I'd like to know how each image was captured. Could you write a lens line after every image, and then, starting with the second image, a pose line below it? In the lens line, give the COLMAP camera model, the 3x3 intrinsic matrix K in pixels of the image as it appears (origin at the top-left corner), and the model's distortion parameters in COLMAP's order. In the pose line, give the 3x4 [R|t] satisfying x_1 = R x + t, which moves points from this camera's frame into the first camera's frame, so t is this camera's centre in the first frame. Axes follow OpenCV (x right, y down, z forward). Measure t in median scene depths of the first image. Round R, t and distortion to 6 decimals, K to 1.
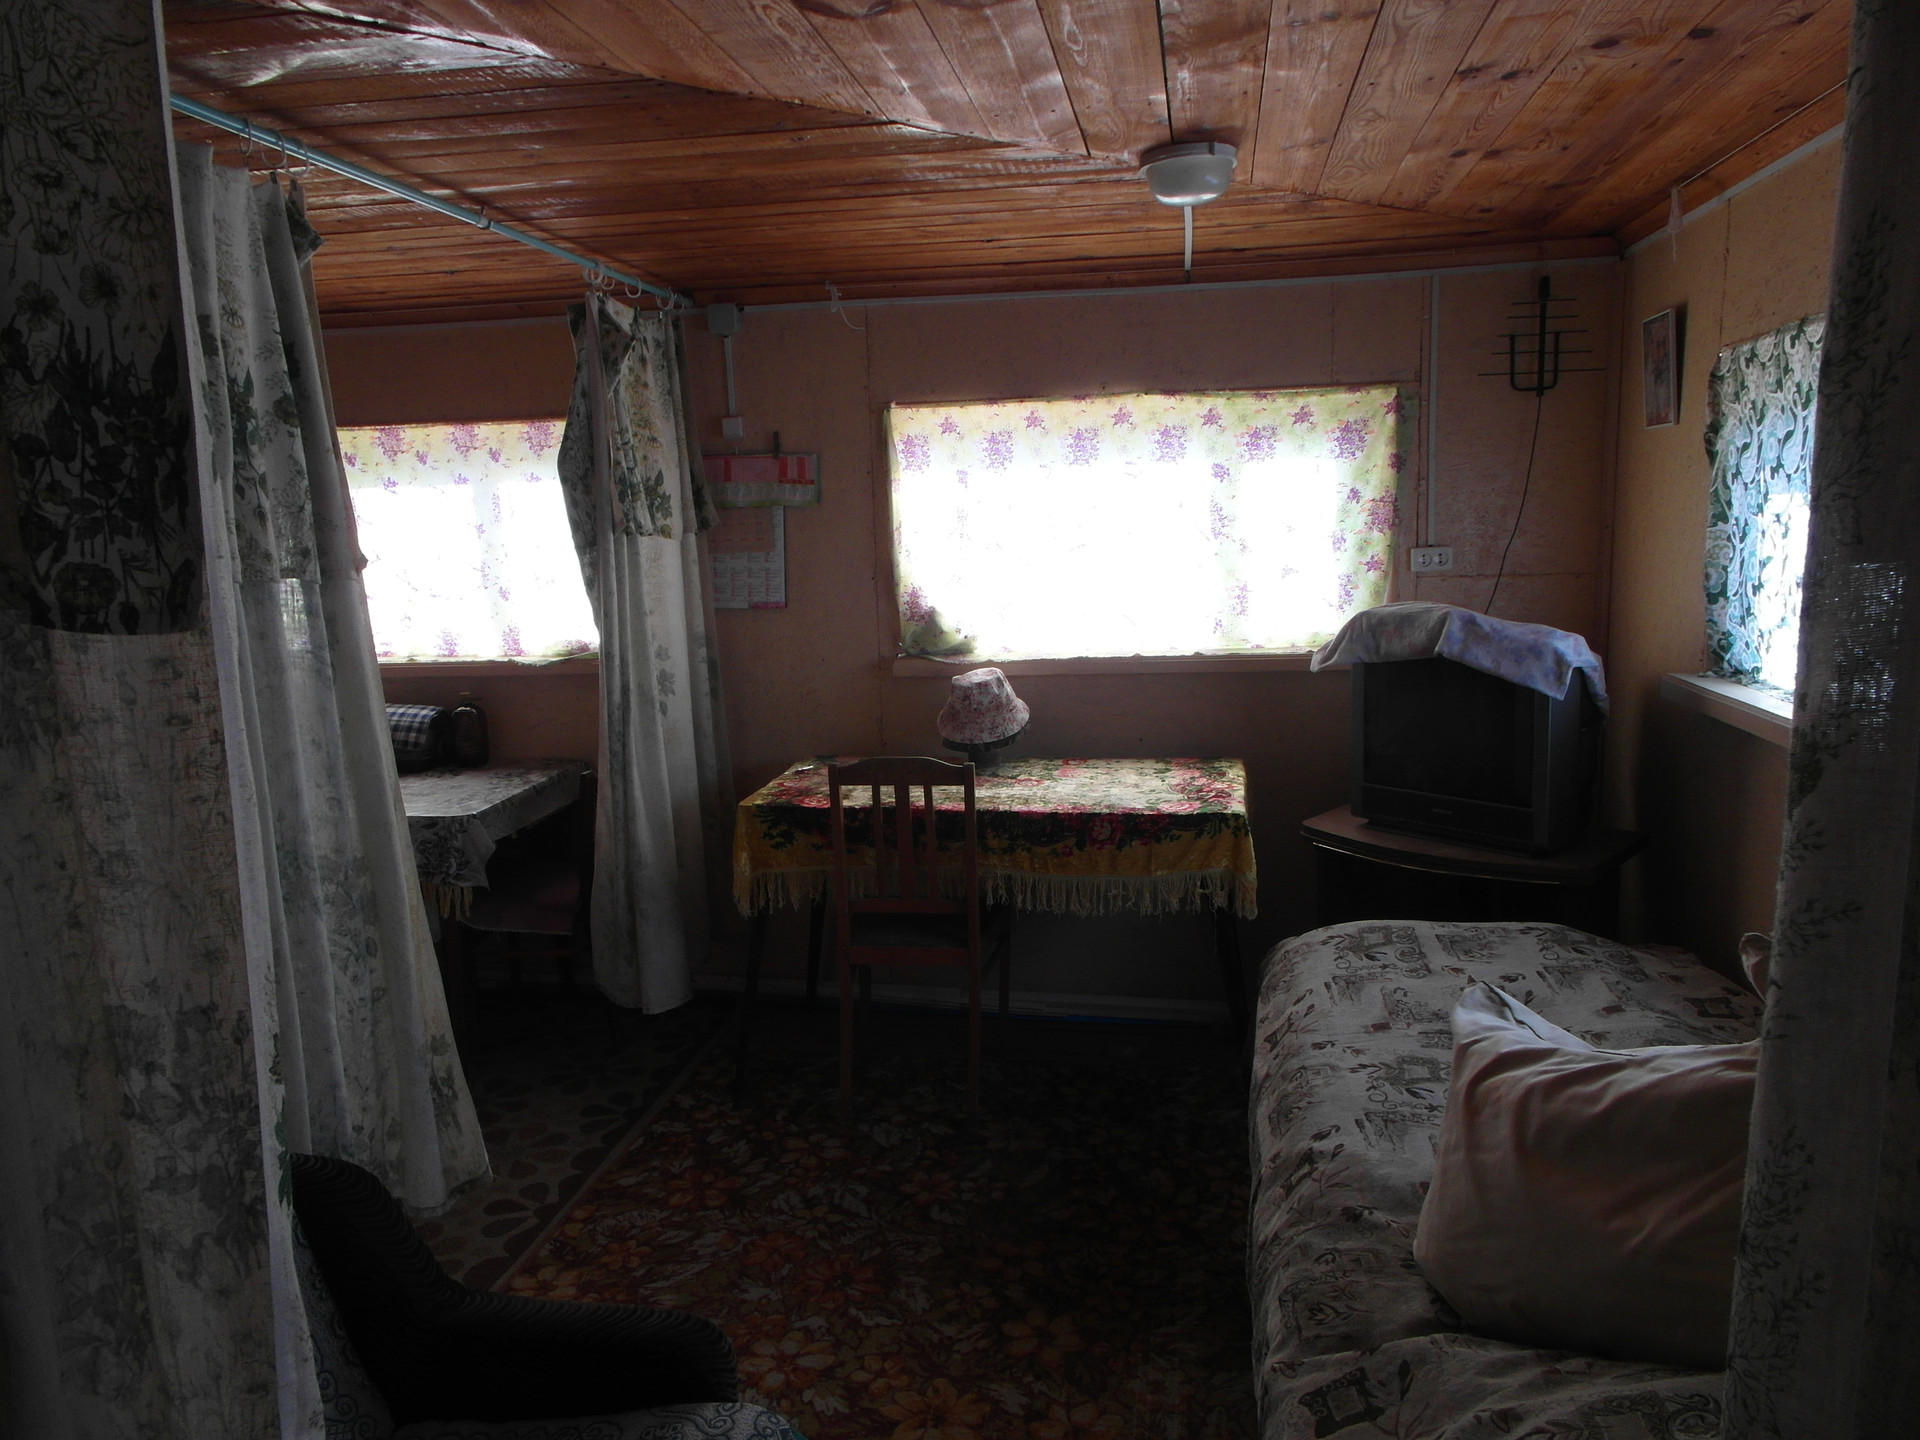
lens RADIAL K [[1330.0, 0, 960.0], [0, 1330.0, 720.0], [0, 0, 1]] dist [-0.007308, -0.003713]
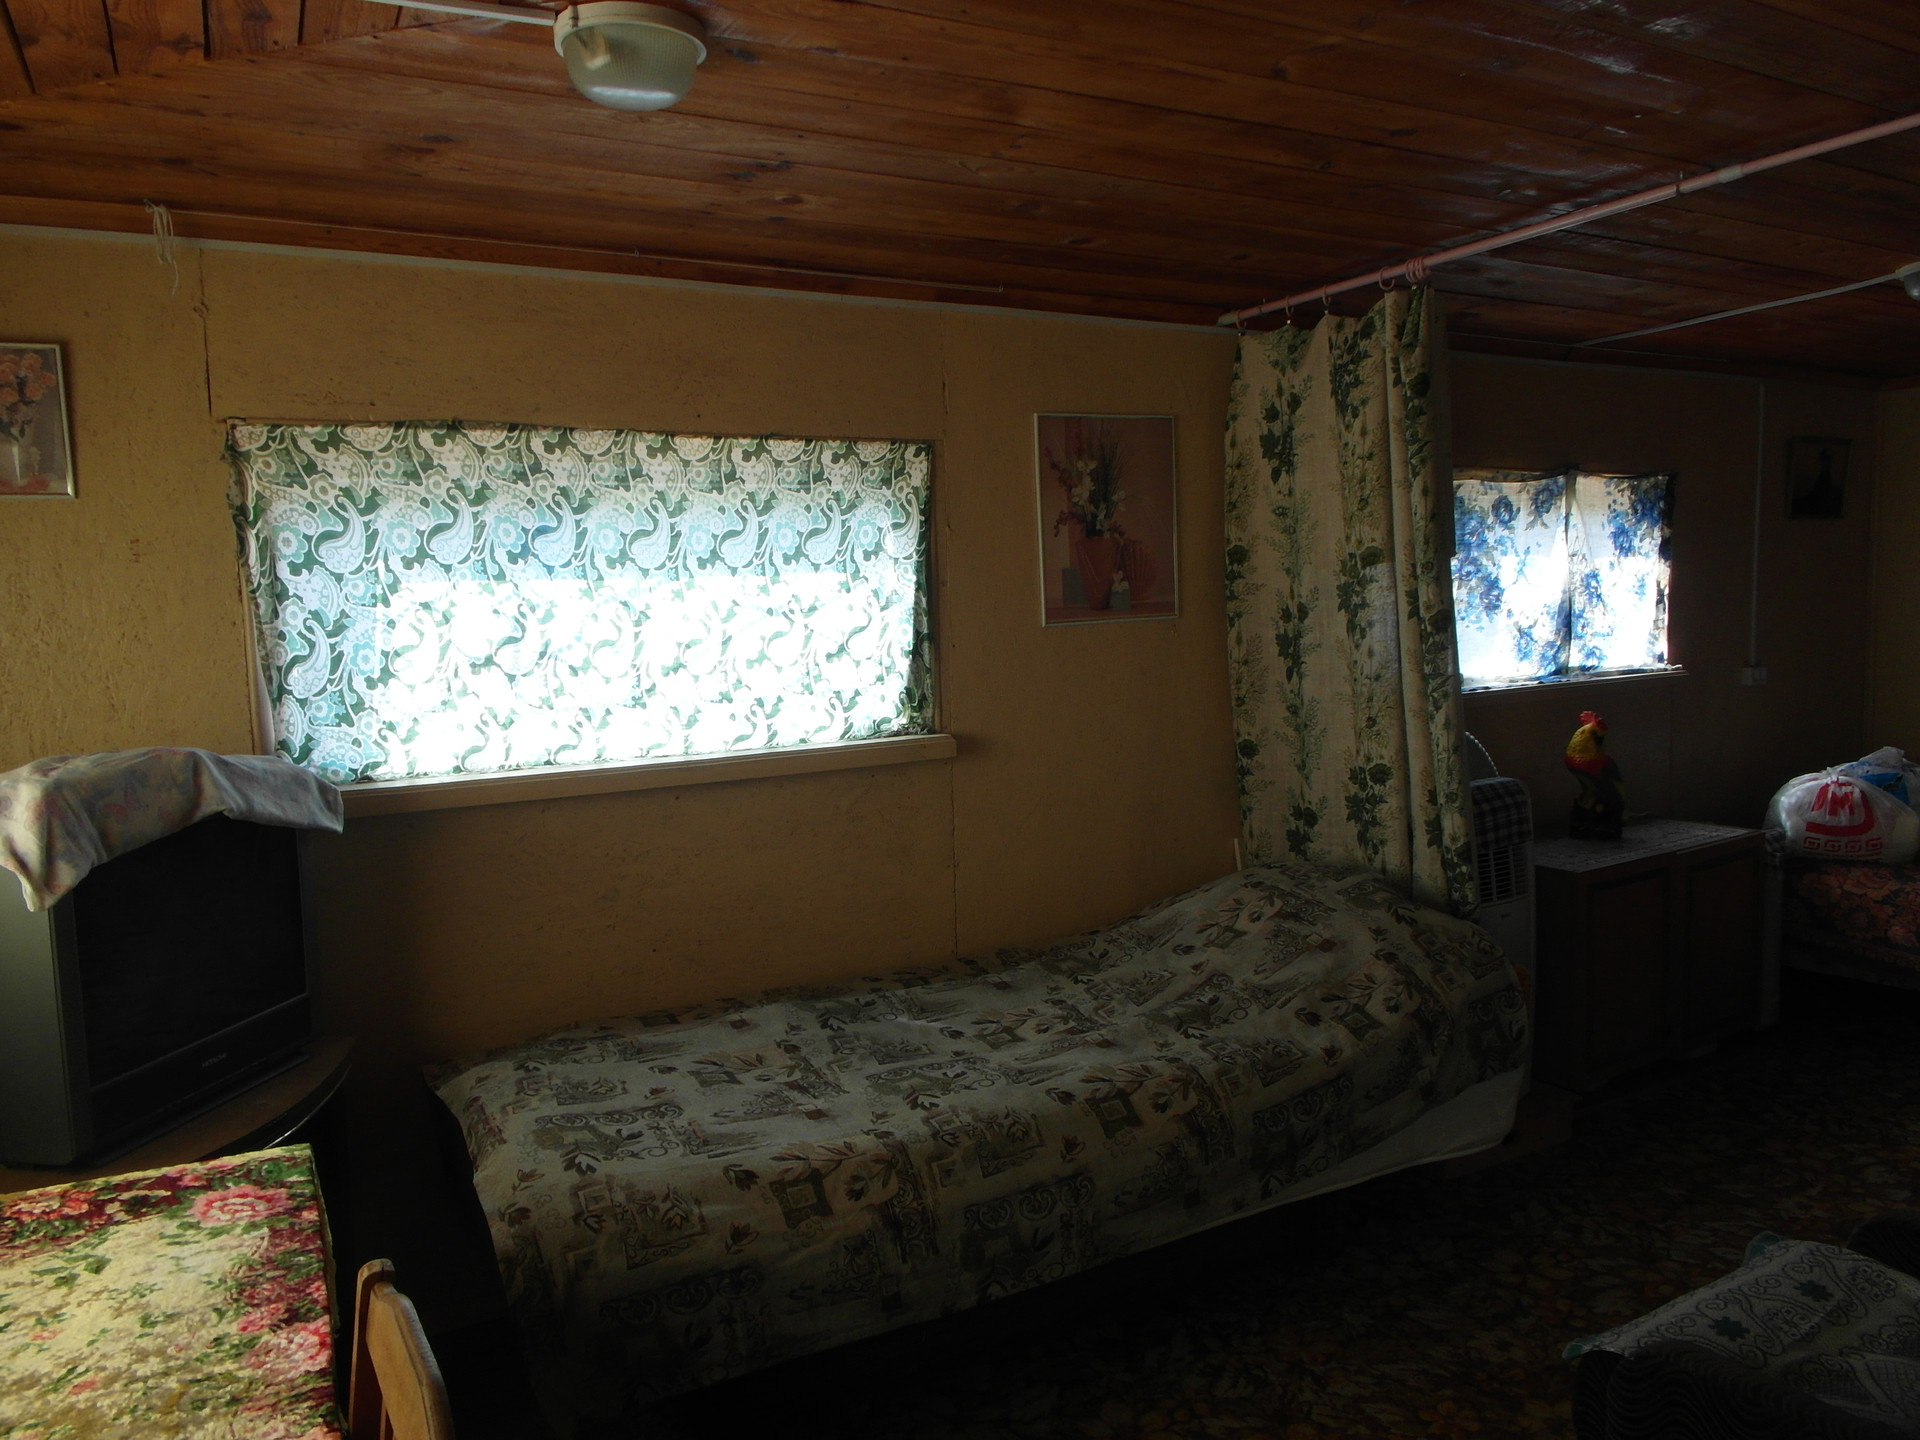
lens RADIAL K [[1196.2, 0, 960.0], [0, 1196.2, 720.0], [0, 0, 1]] dist [0.002869, 0.001109]
pose [[-0.589856, -0.022592, 0.807192, -0.380249], [0.193201, 0.966628, 0.168237, -0.144590], [-0.784056, 0.255186, -0.565807, 1.232270]]
